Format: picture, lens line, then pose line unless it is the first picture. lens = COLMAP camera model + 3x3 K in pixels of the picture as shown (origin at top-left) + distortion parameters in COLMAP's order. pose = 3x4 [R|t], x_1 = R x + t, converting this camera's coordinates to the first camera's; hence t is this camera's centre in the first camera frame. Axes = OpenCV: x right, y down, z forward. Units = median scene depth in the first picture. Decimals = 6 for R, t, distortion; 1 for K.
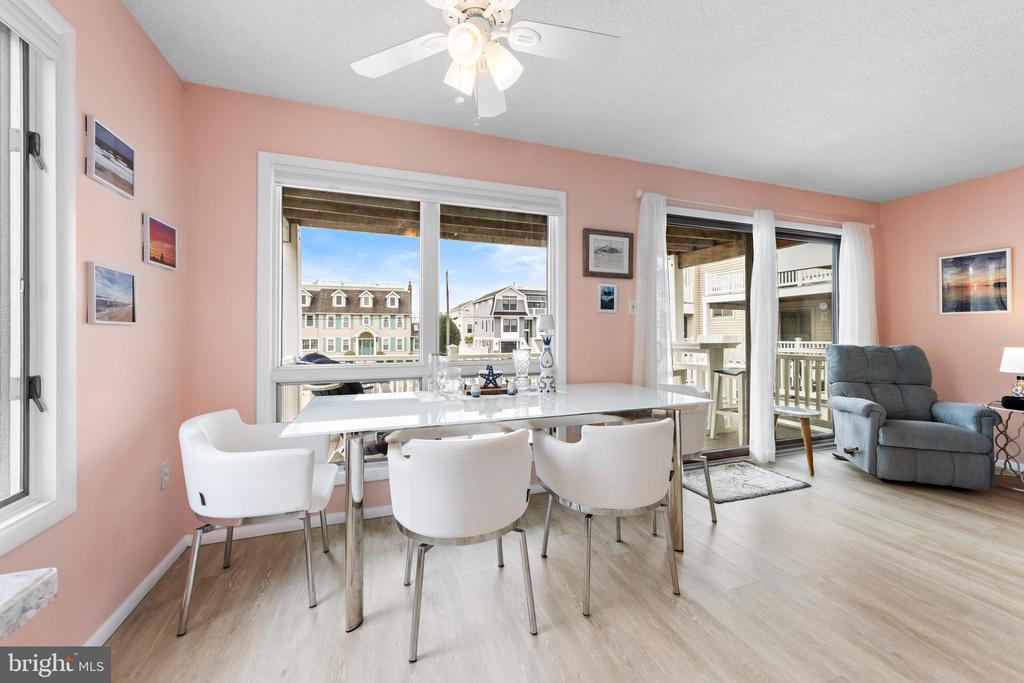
lens RADIAL K [[392.8, 0, 513.7], [0, 392.8, 331.0], [0, 0, 1]] dist [0.002727, 0.000243]
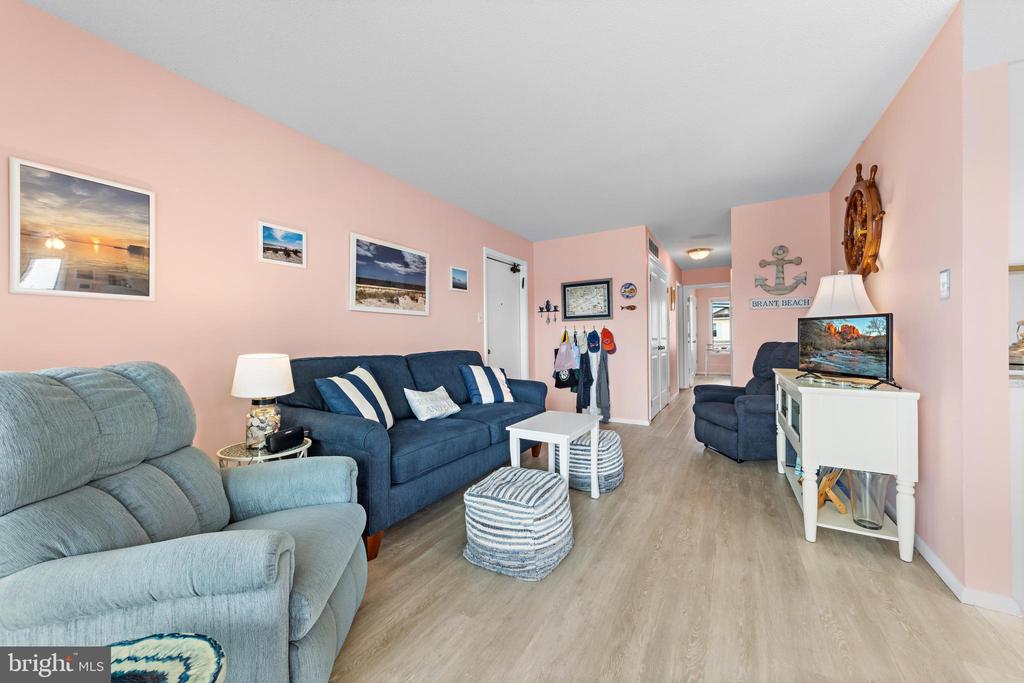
lens RADIAL K [[388.0, 0, 511.7], [0, 388.0, 335.1], [0, 0, 1]] dist [0.006401, 0.000144]
pose [[-0.644088, 0.015337, 0.764798, 0.595346], [0.006667, 0.999874, -0.014437, 0.026332], [-0.764922, -0.004200, -0.644109, 1.280034]]
